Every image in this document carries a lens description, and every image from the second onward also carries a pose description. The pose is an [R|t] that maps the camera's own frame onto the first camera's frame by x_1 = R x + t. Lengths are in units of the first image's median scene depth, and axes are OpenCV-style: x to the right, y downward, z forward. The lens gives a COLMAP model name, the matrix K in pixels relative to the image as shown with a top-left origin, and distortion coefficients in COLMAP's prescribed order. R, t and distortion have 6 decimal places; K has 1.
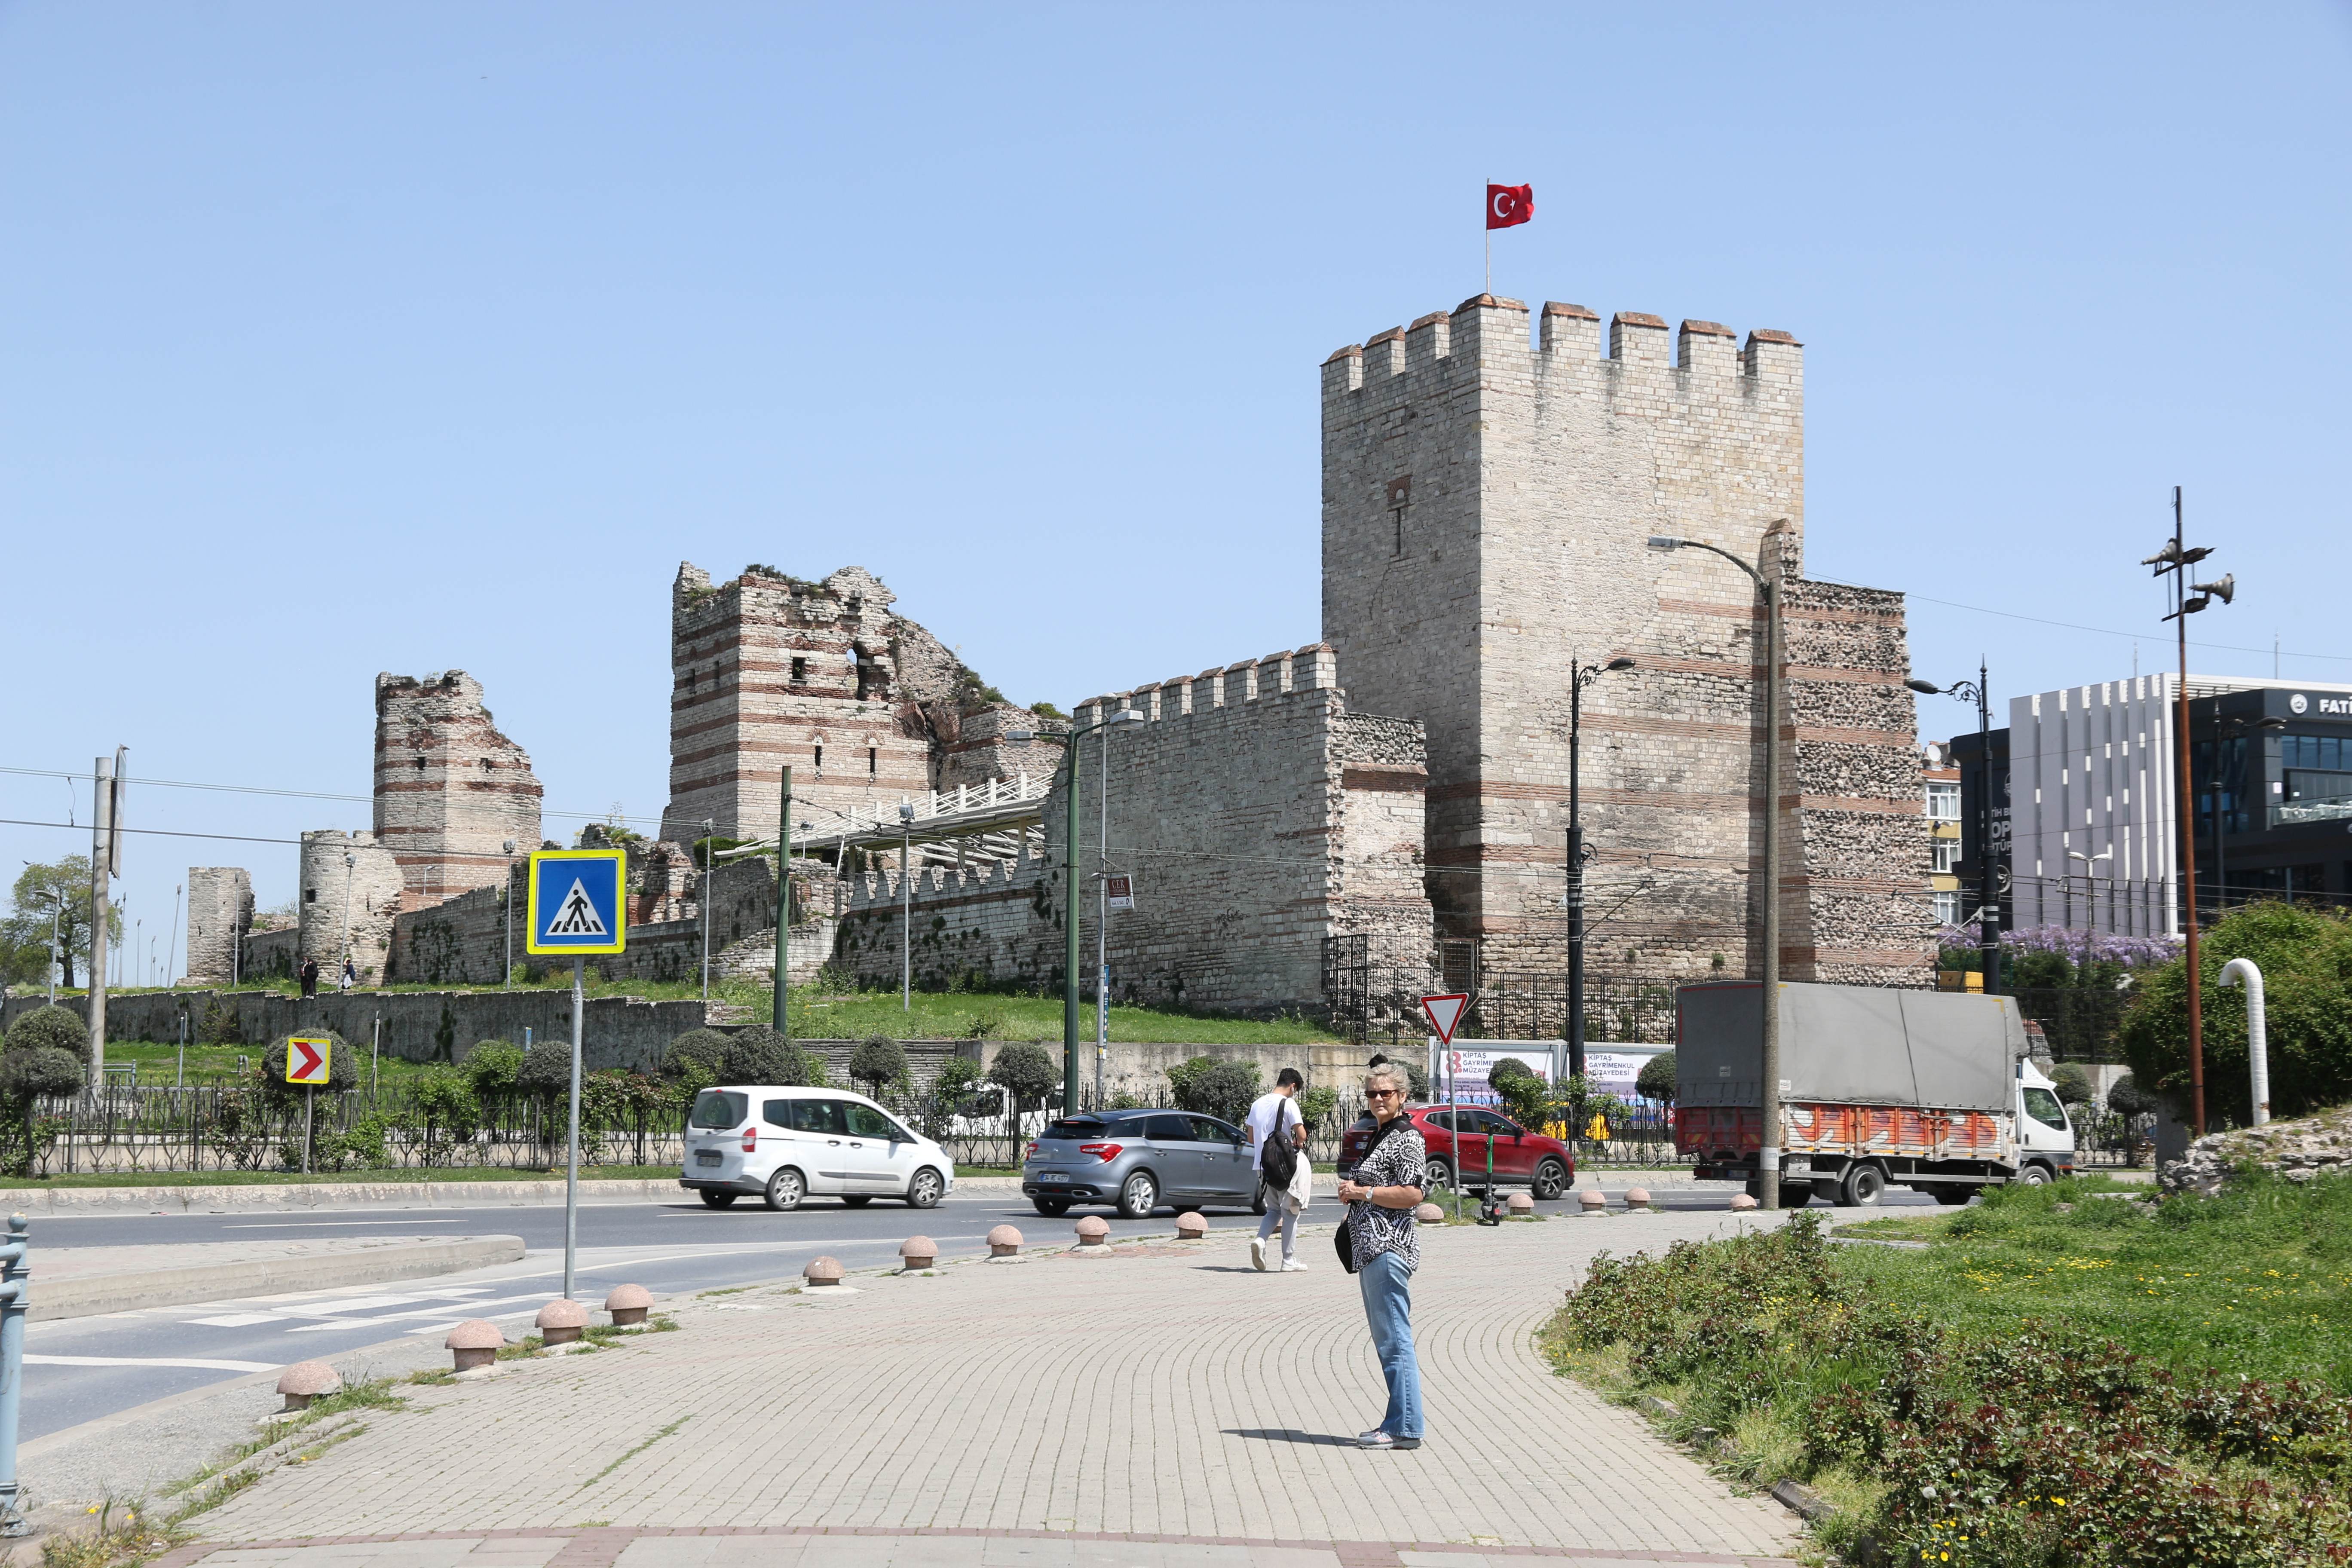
lens RADIAL K [[3345.9, 0, 1182.0], [0, 3345.9, 787.0], [0, 0, 1]] dist [0.043260, 0.000000]
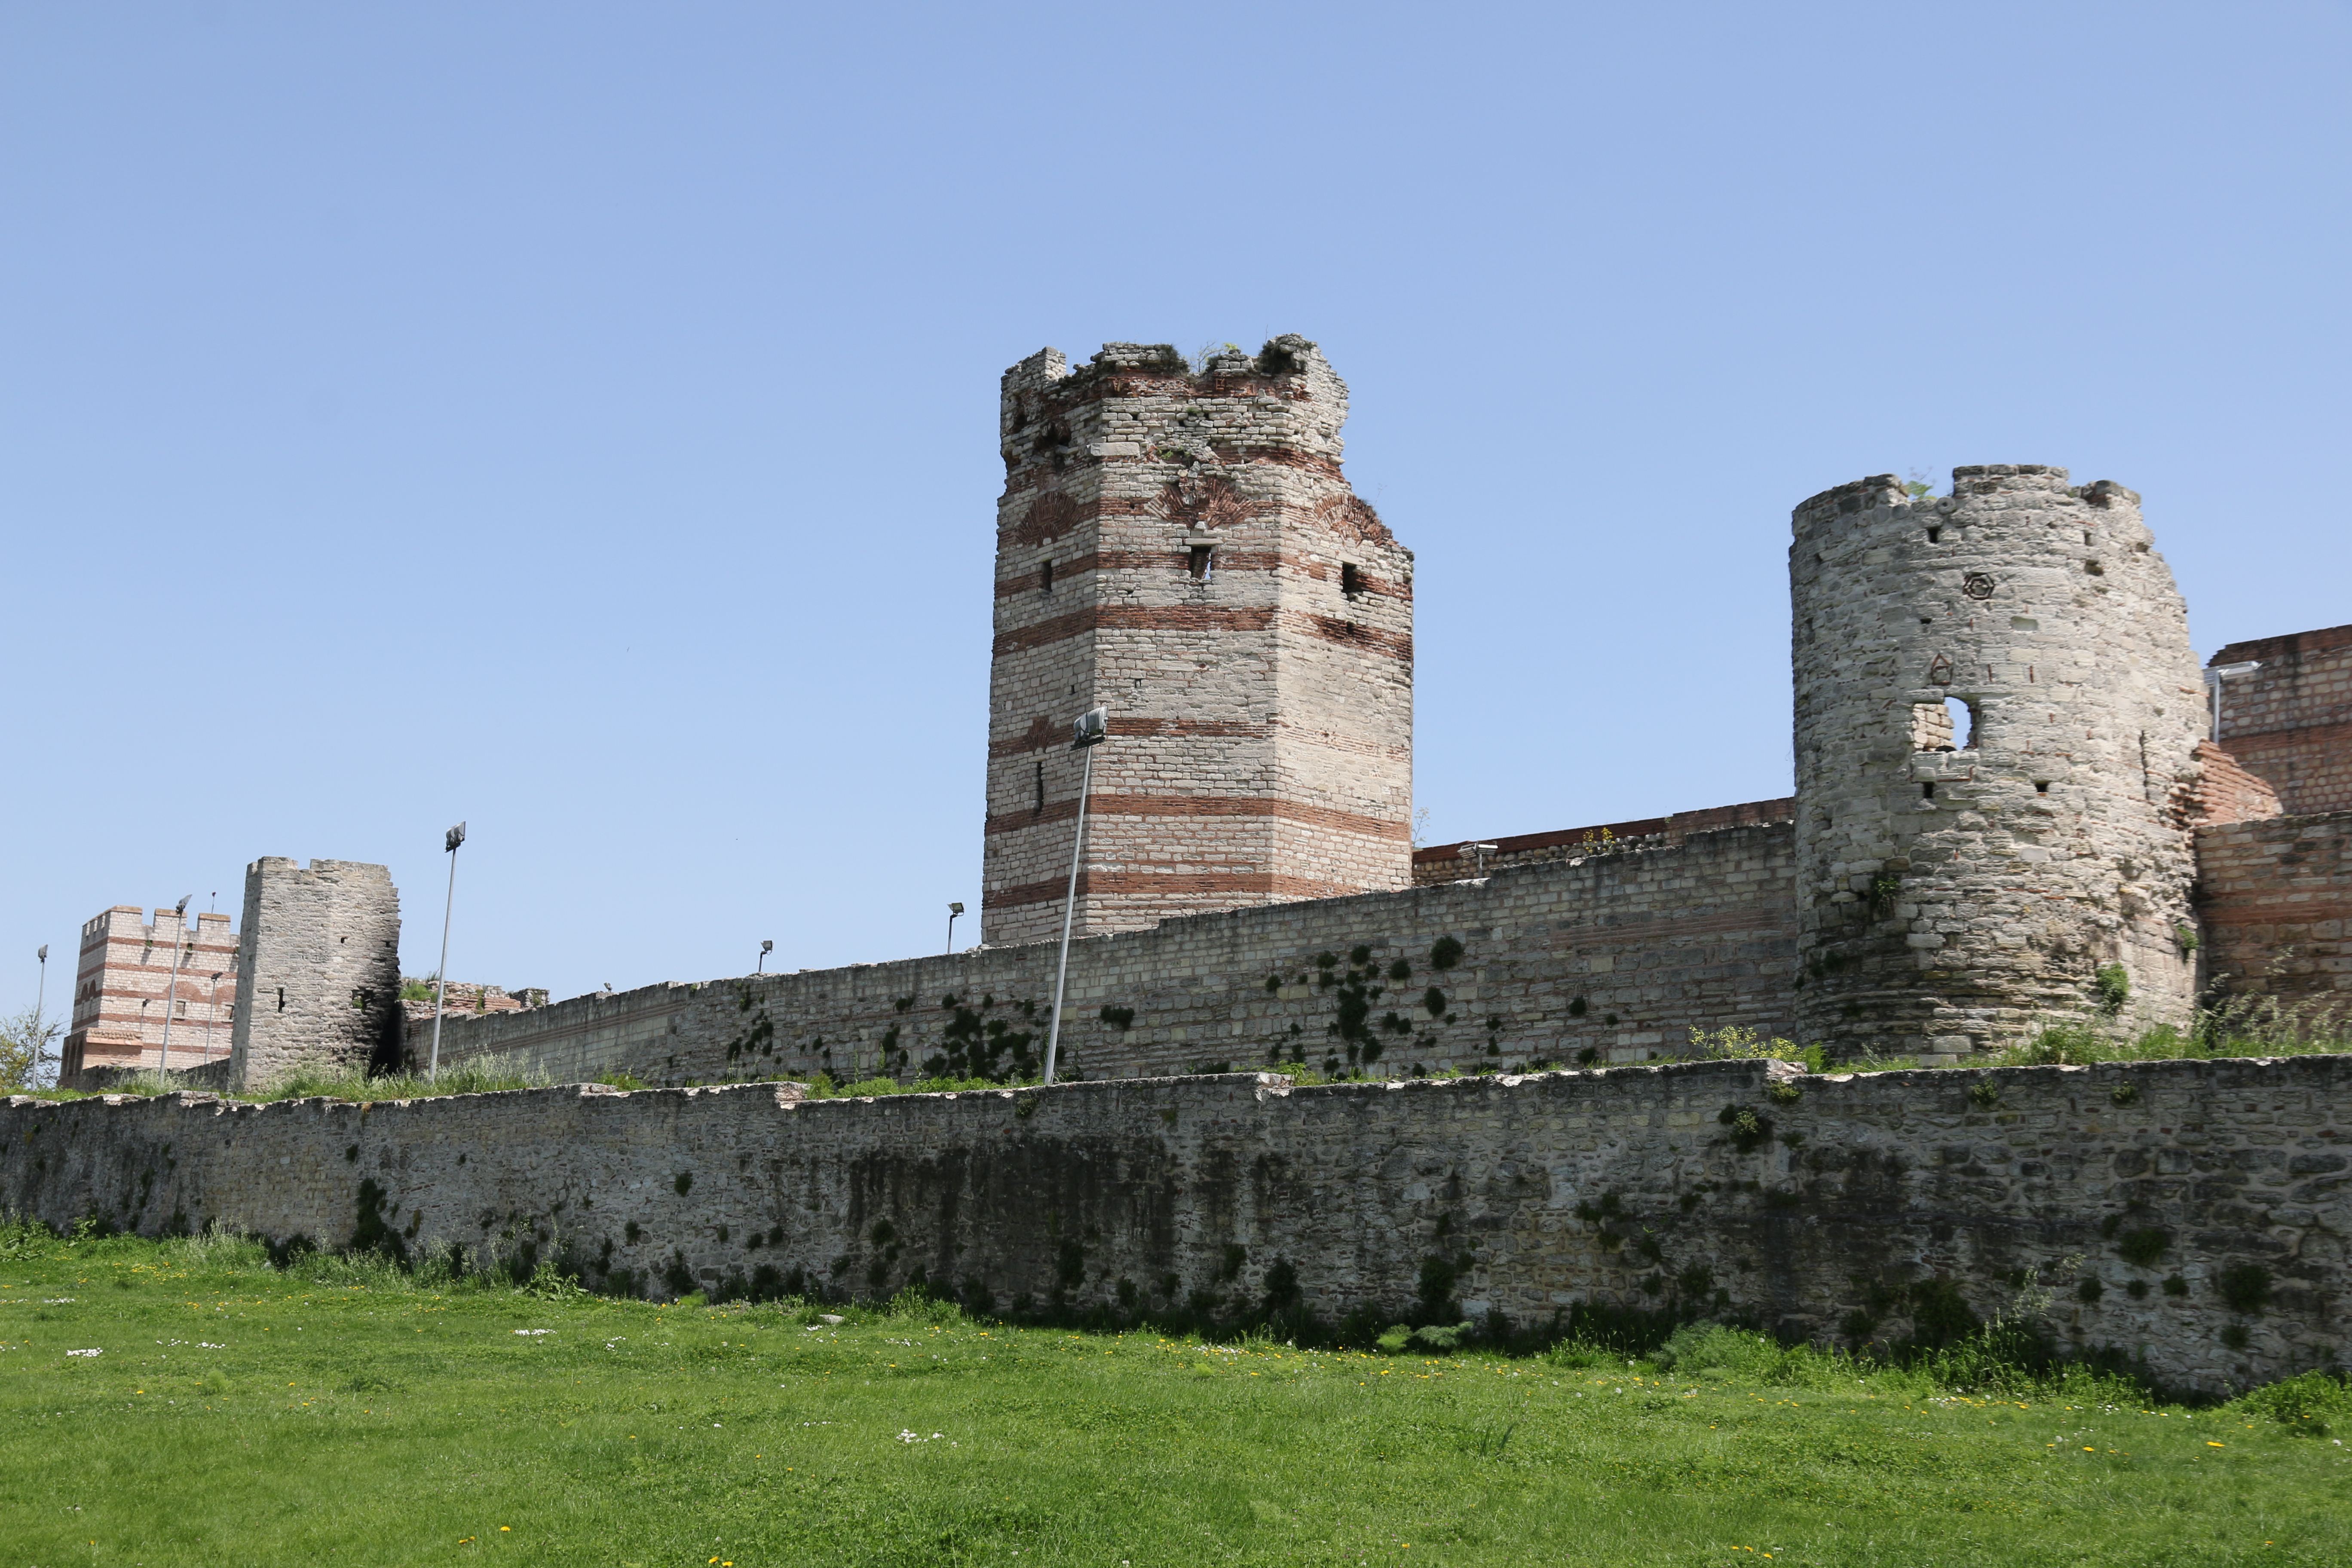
lens RADIAL K [[2749.6, 0, 1183.3], [0, 2749.6, 790.7], [0, 0, 1]] dist [0.048593, 0.000000]
pose [[0.963793, 0.071473, 0.256894, -0.413441], [-0.048356, 0.994282, -0.095214, 0.067160], [-0.262230, 0.079344, 0.961738, 0.927594]]
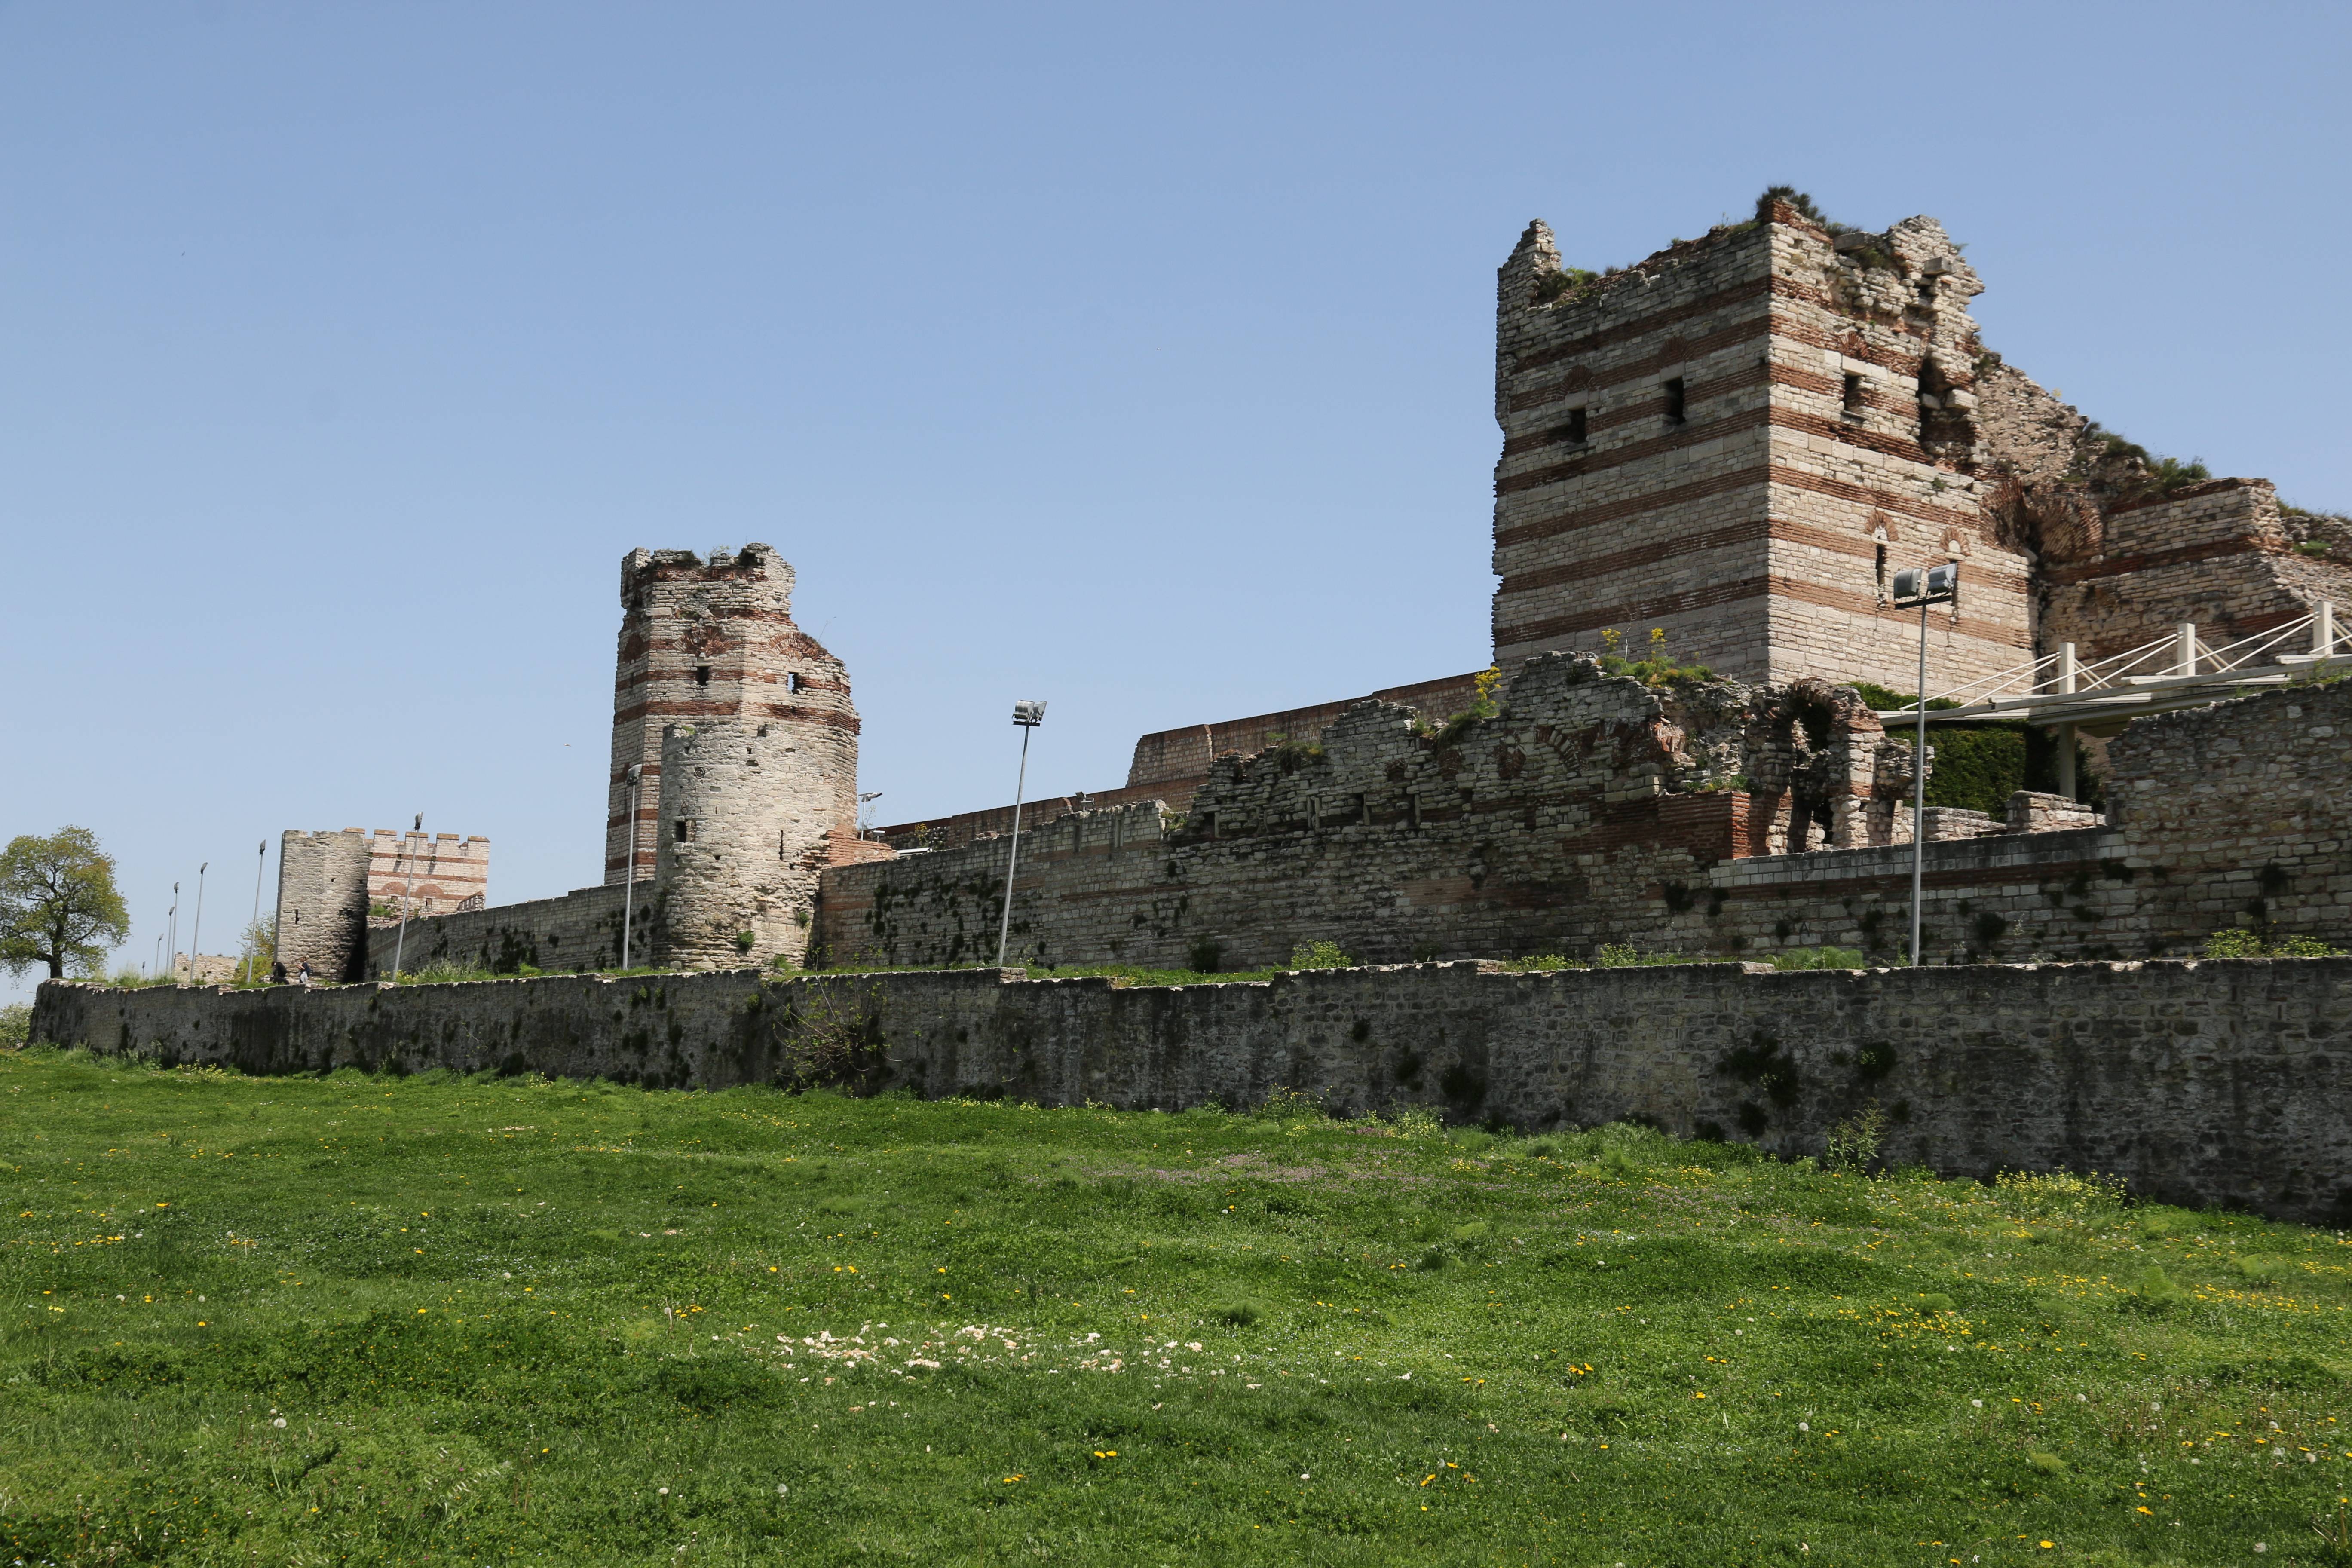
lens RADIAL K [[2651.3, 0, 1164.3], [0, 2651.3, 790.7], [0, 0, 1]] dist [0.054674, 0.000000]
pose [[0.992245, 0.042439, 0.116828, -0.261084], [-0.038385, 0.998588, -0.036734, 0.044470], [-0.118222, 0.031964, 0.992473, 0.594186]]
